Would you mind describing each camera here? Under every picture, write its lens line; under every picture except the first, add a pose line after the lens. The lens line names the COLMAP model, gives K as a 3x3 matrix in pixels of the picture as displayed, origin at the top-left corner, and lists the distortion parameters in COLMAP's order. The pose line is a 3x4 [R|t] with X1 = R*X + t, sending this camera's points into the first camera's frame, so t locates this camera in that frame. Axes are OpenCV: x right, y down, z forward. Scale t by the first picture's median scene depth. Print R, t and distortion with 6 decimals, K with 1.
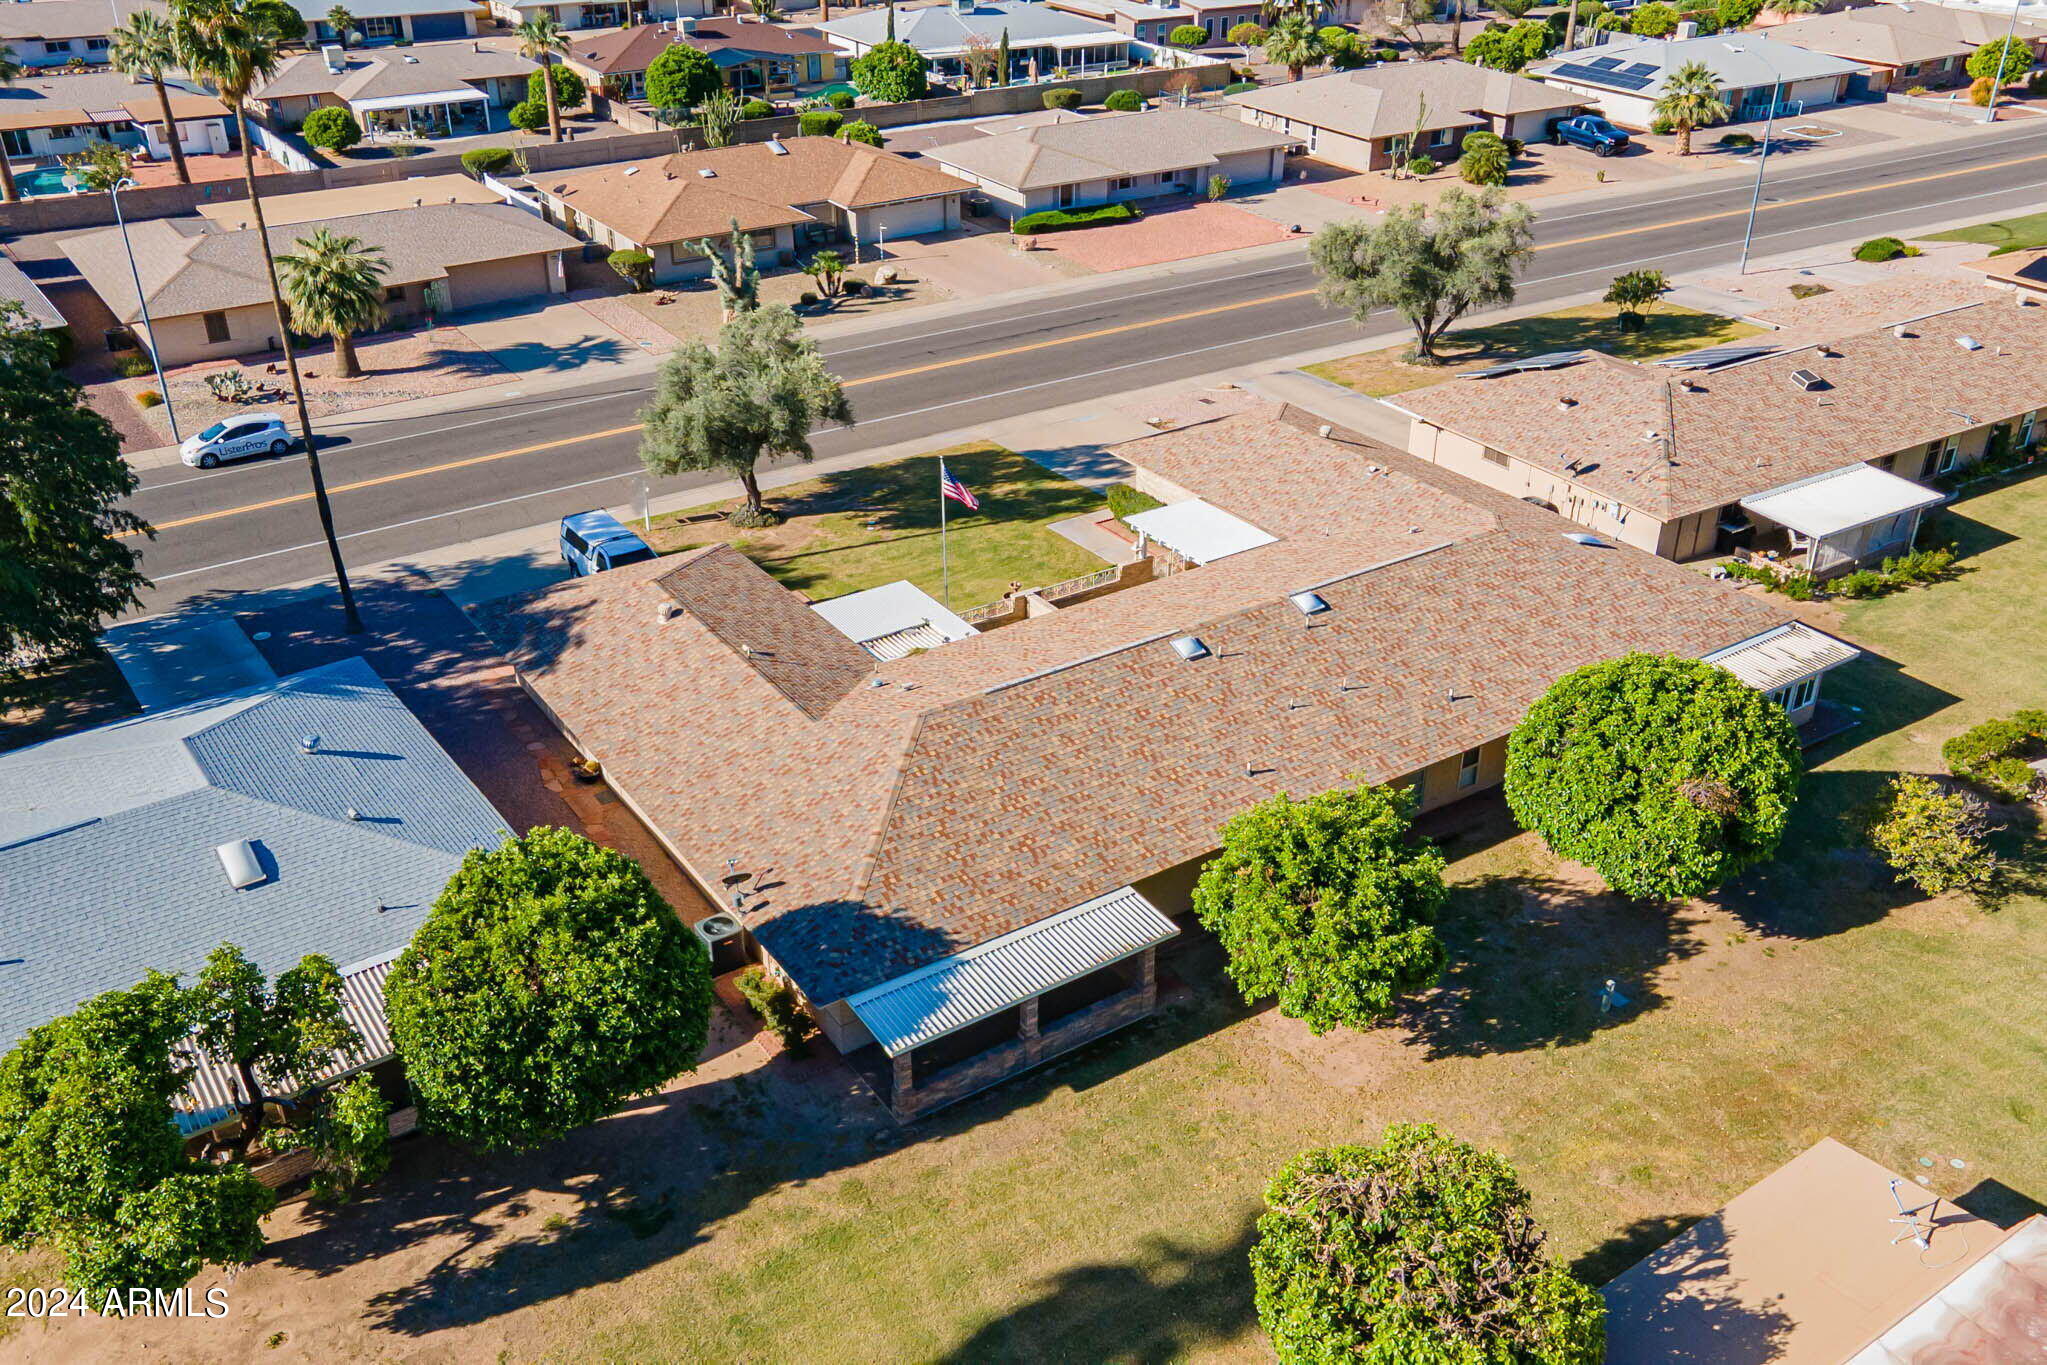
lens RADIAL K [[1783.5, 0, 1023.5], [0, 1783.5, 682.5], [0, 0, 1]] dist [0.004305, 0.058527]
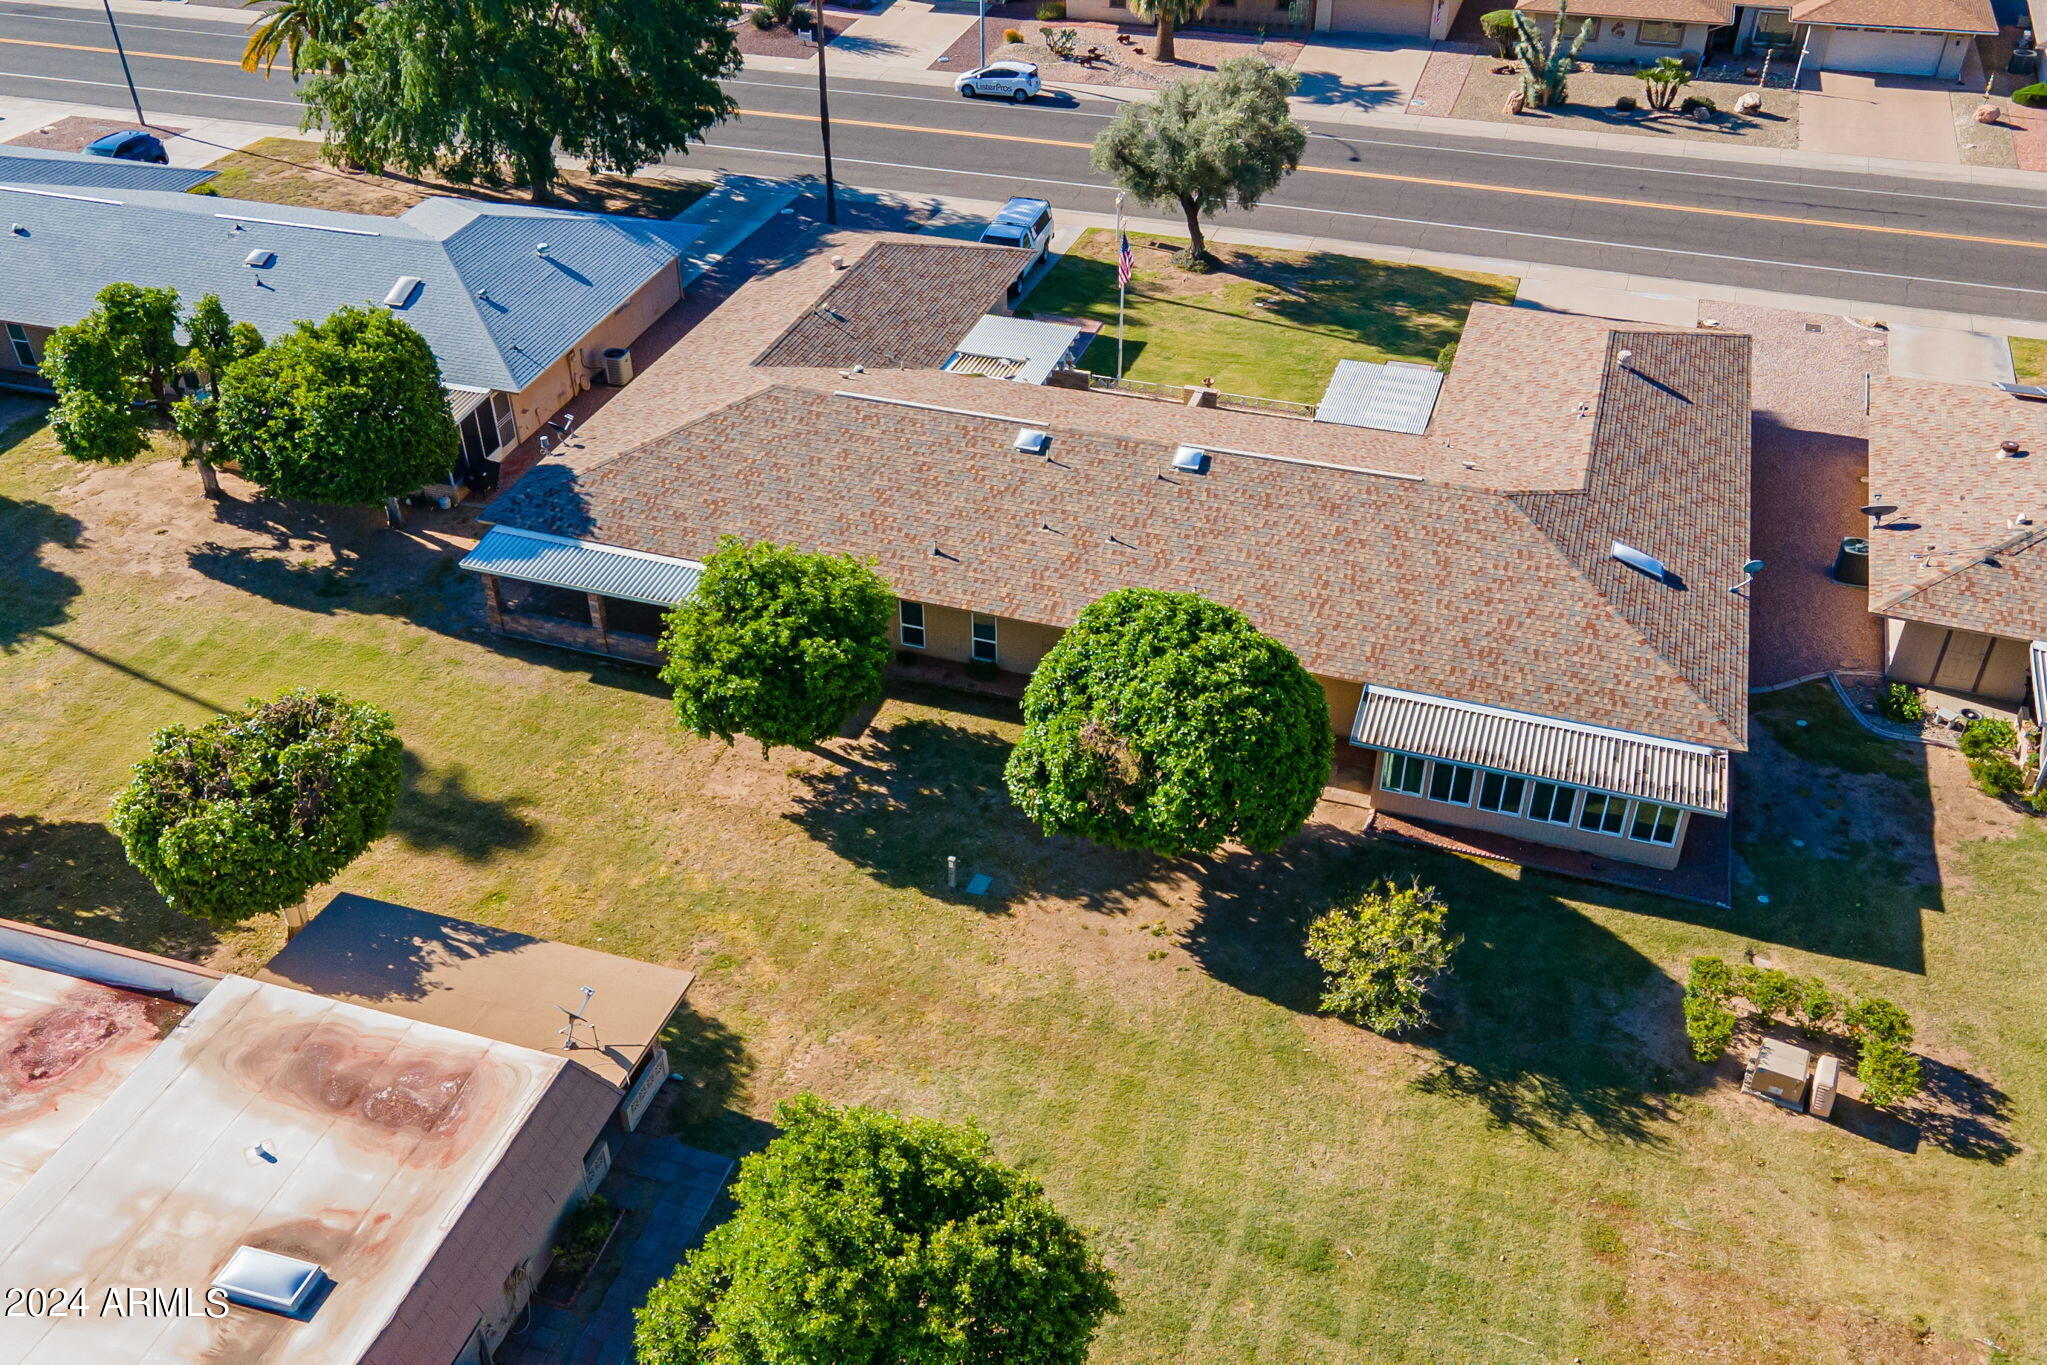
lens RADIAL K [[1783.5, 0, 1023.5], [0, 1783.5, 682.5], [0, 0, 1]] dist [0.004305, 0.058527]
pose [[0.603413, 0.459290, -0.651878, 0.569628], [-0.368492, 0.885560, 0.282838, -0.127978], [0.707182, 0.069543, 0.703603, 0.196066]]
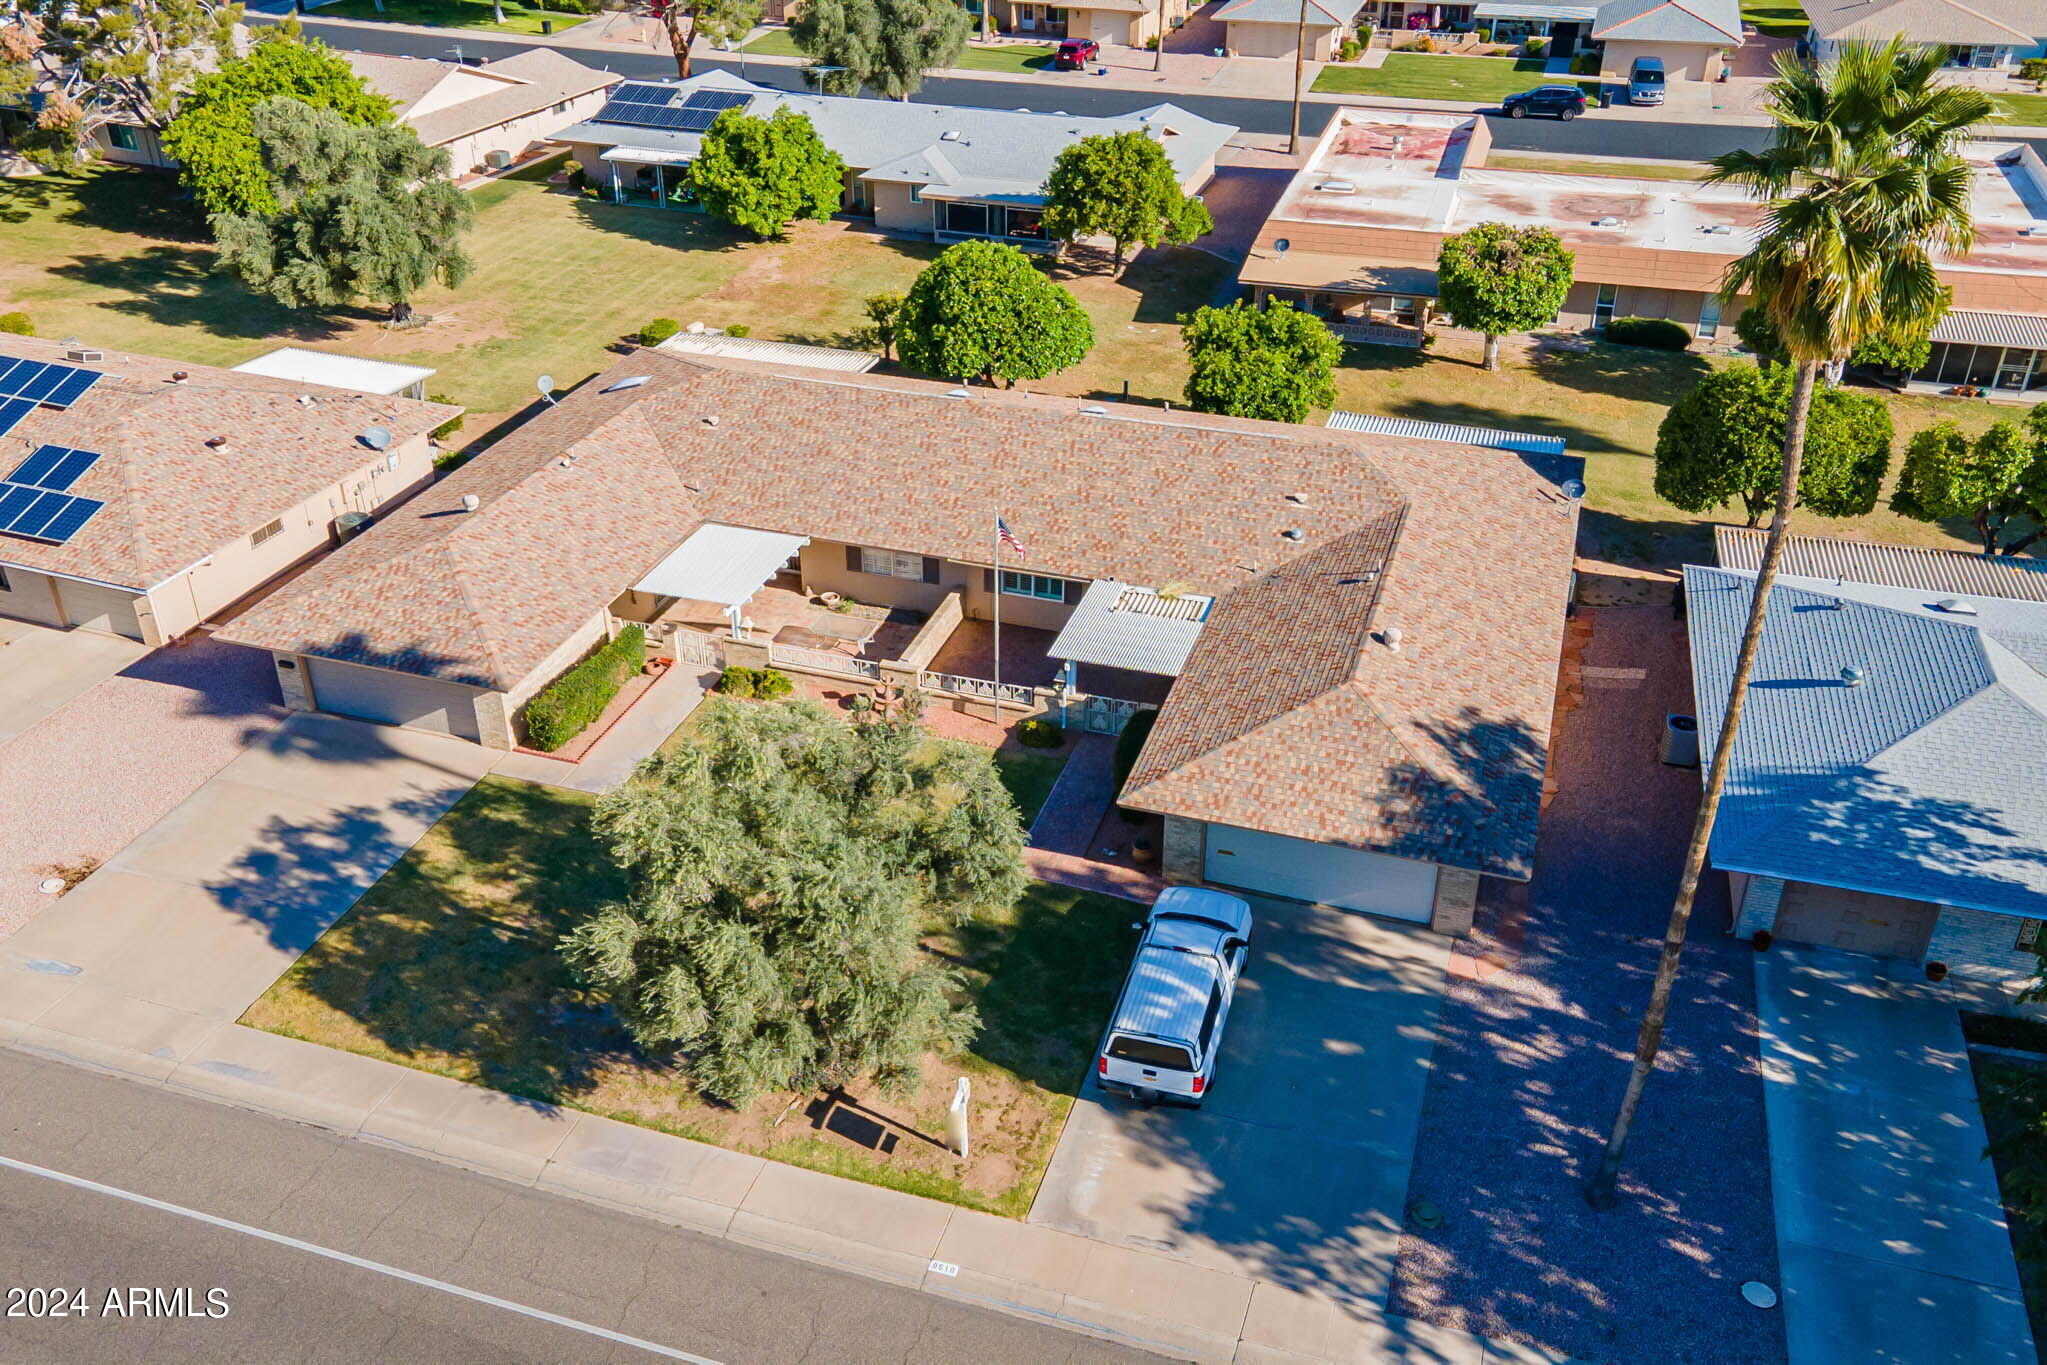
lens RADIAL K [[1688.5, 0, 978.0], [0, 1688.5, 677.8], [0, 0, 1]] dist [0.012175, 0.018046]
pose [[-0.596146, -0.407133, 0.691992, -0.472644], [0.390589, 0.605959, 0.693004, -0.481204], [-0.701463, 0.683416, -0.202218, 0.959906]]
